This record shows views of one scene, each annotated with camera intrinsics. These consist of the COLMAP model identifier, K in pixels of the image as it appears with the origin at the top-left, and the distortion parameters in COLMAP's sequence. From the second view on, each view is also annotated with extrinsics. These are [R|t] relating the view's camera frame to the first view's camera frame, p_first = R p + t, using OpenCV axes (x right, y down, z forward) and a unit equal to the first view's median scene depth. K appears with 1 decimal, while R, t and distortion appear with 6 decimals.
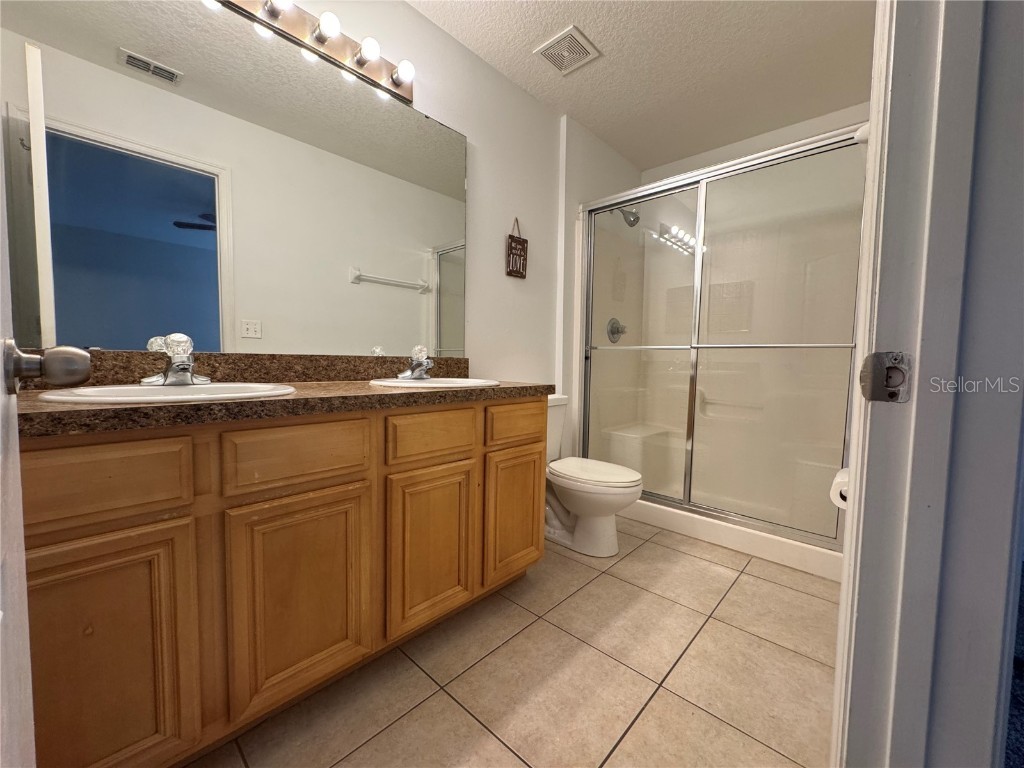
lens RADIAL K [[408.8, 0, 514.2], [0, 408.8, 383.7], [0, 0, 1]] dist [0.003024, 0.001351]
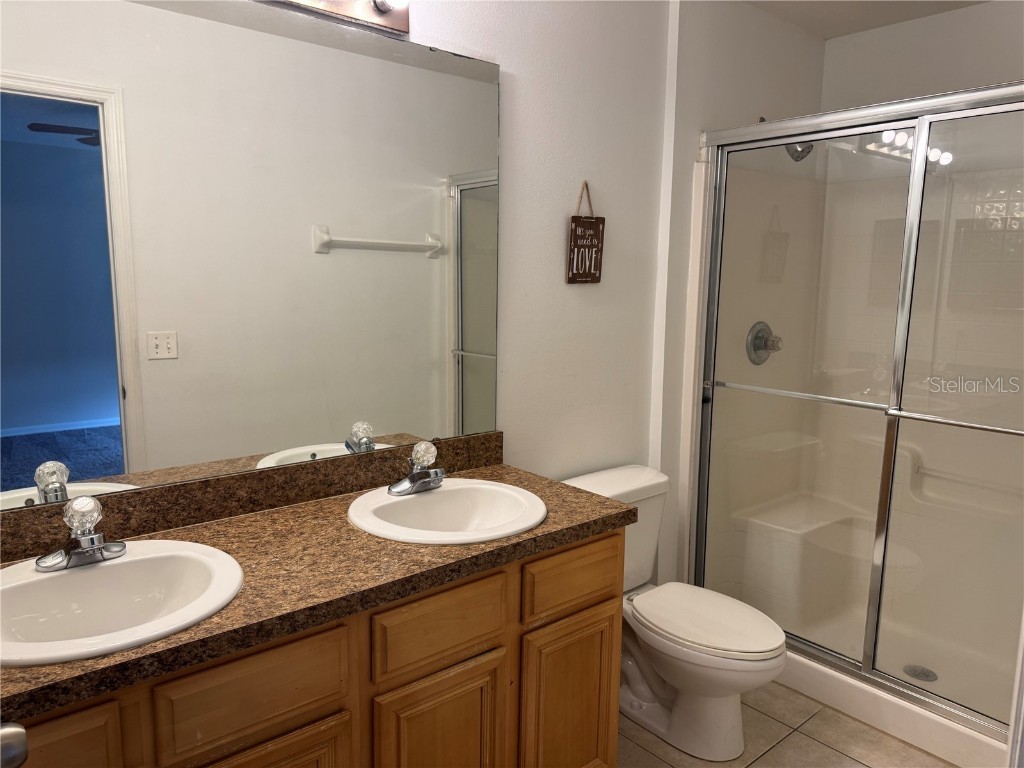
lens RADIAL K [[730.5, 0, 522.8], [0, 730.5, 382.1], [0, 0, 1]] dist [0.057648, -0.059718]
pose [[0.994341, 0.013993, -0.105311, 0.033911], [-0.004927, 0.996295, 0.085858, -0.230655], [0.106123, -0.084853, 0.990726, -0.086320]]
